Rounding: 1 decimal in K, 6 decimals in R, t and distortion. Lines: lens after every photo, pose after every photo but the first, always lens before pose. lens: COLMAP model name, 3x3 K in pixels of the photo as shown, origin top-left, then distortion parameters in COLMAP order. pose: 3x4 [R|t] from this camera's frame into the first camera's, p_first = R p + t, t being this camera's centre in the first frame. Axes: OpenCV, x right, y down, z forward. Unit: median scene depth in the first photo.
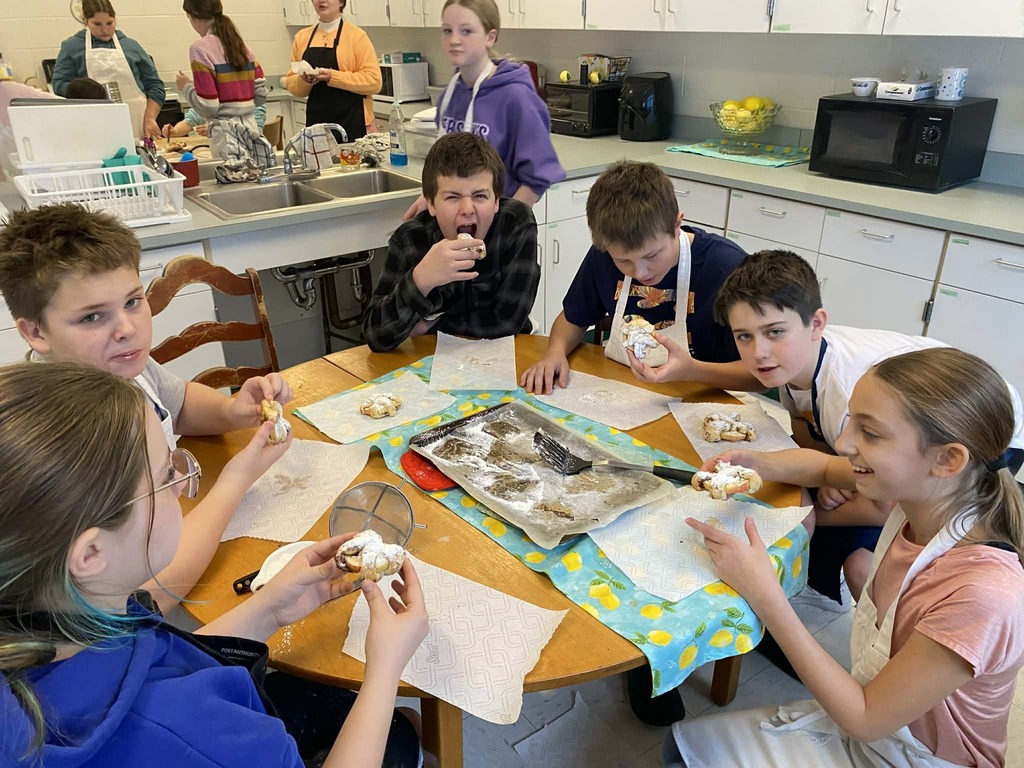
lens RADIAL K [[789.4, 0, 514.6], [0, 789.4, 388.4], [0, 0, 1]] dist [0.010639, 0.009161]
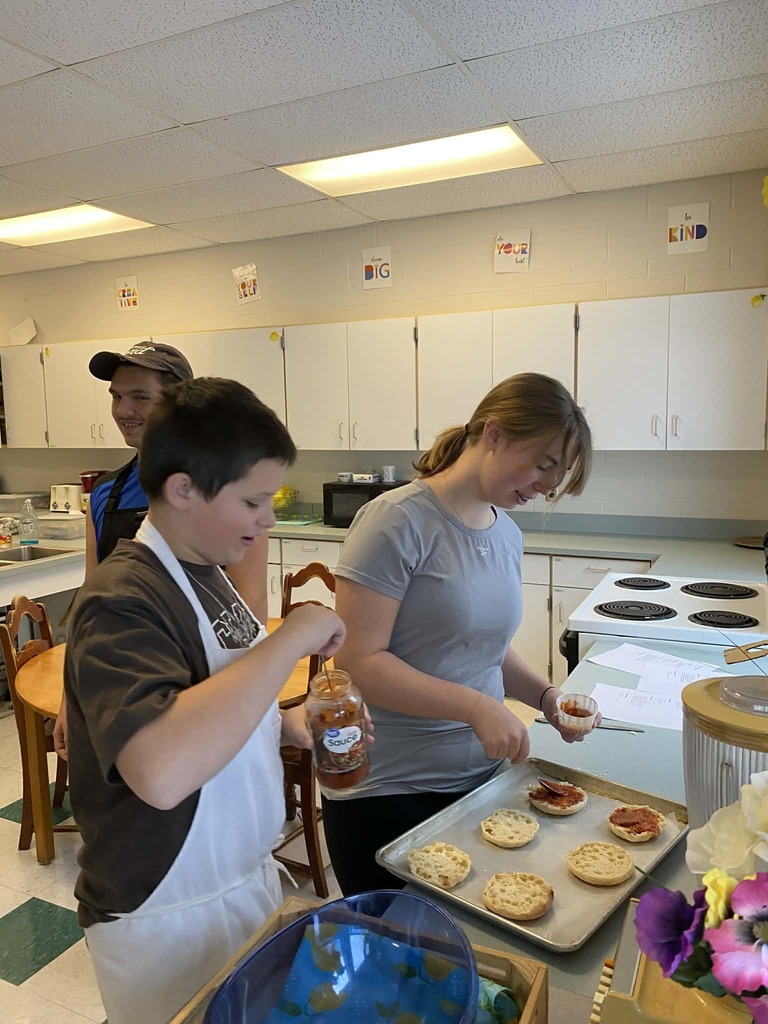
lens RADIAL K [[789.4, 0, 391.0], [0, 789.4, 513.4], [0, 0, 1]] dist [0.010639, 0.009161]
pose [[0.885203, -0.068408, 0.460148, -0.284217], [0.213436, 0.938601, -0.271058, 0.193510], [-0.413353, 0.338153, 0.845454, -0.500051]]
